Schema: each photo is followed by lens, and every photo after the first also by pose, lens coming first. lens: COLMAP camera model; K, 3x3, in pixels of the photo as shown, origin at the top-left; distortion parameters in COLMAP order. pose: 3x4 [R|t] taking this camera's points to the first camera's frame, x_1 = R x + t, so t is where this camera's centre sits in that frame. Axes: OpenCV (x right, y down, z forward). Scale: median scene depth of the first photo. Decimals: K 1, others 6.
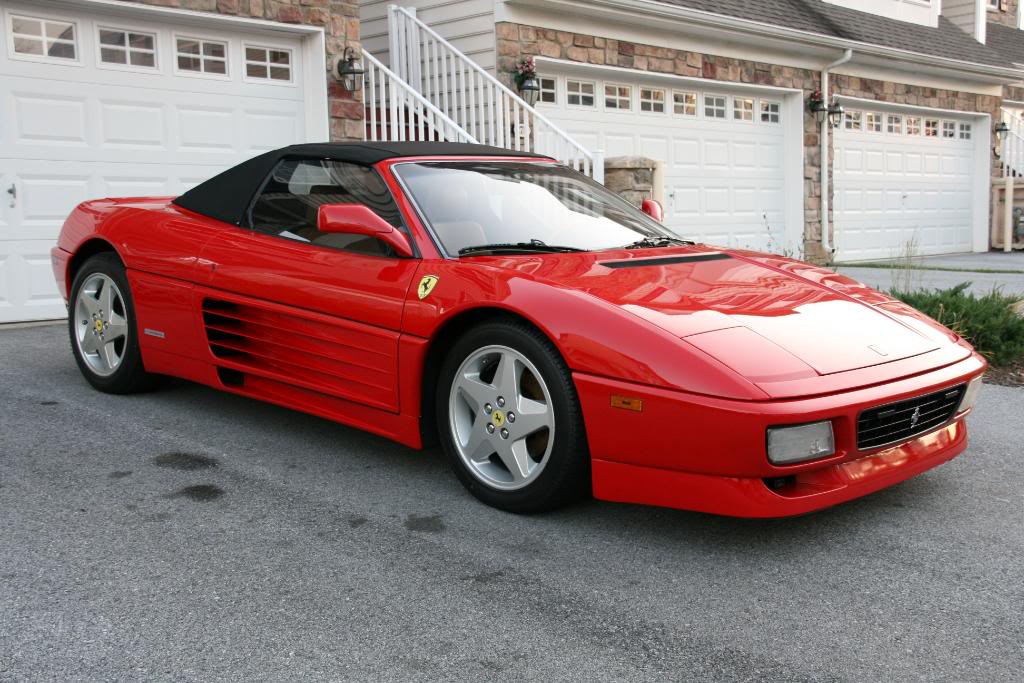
lens RADIAL K [[1167.2, 0, 475.8], [0, 1167.2, 339.3], [0, 0, 1]] dist [0.009872, 0.048789]
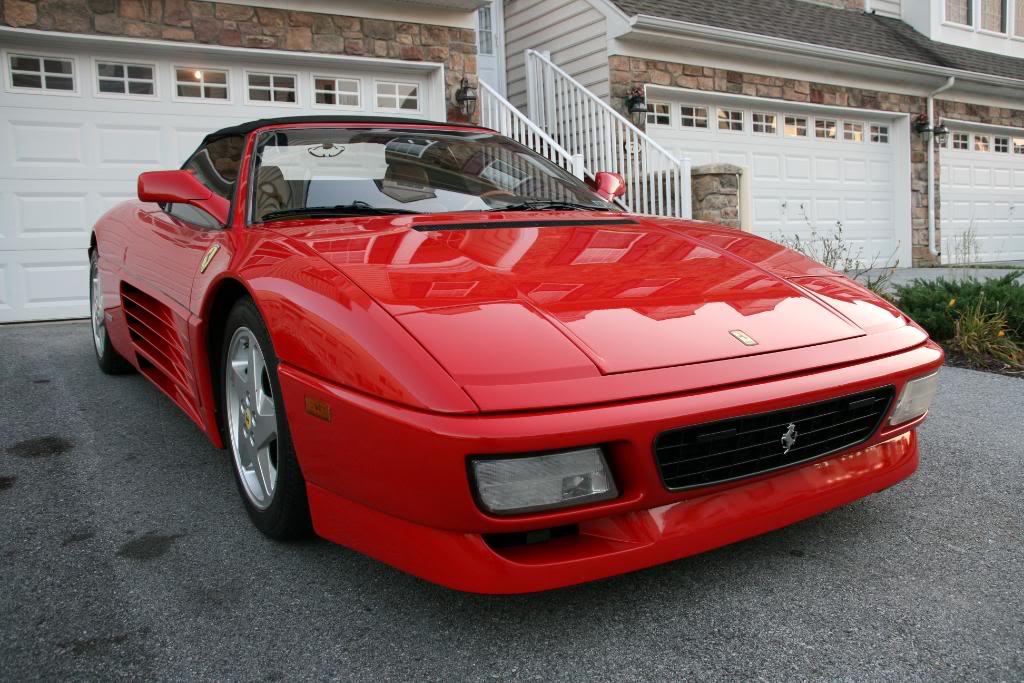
lens RADIAL K [[850.5, 0, 491.7], [0, 850.5, 340.5], [0, 0, 1]] dist [-0.134824, 0.108633]
pose [[0.970975, 0.008687, -0.239023, 0.097831], [-0.006046, 0.999912, 0.011779, 0.002025], [0.239104, -0.009992, 0.970943, 0.150195]]
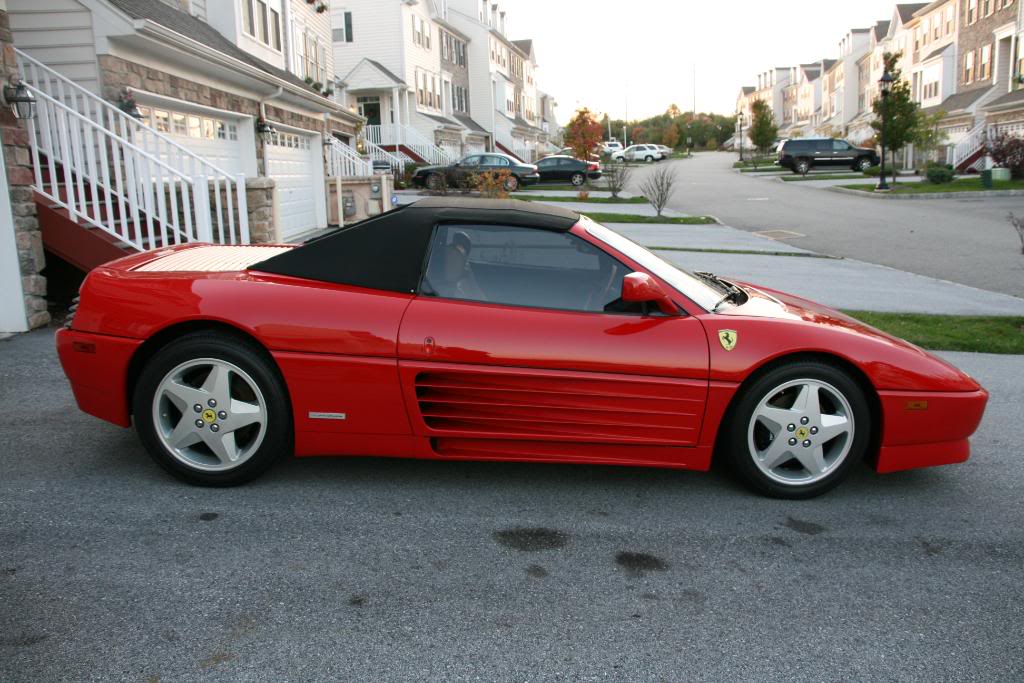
lens RADIAL K [[850.5, 0, 491.7], [0, 850.5, 340.5], [0, 0, 1]] dist [-0.134824, 0.108633]
pose [[0.710089, -0.142733, 0.689493, -0.267900], [0.092412, 0.989660, 0.109698, -0.053235], [-0.698021, -0.014178, 0.715937, 0.176556]]
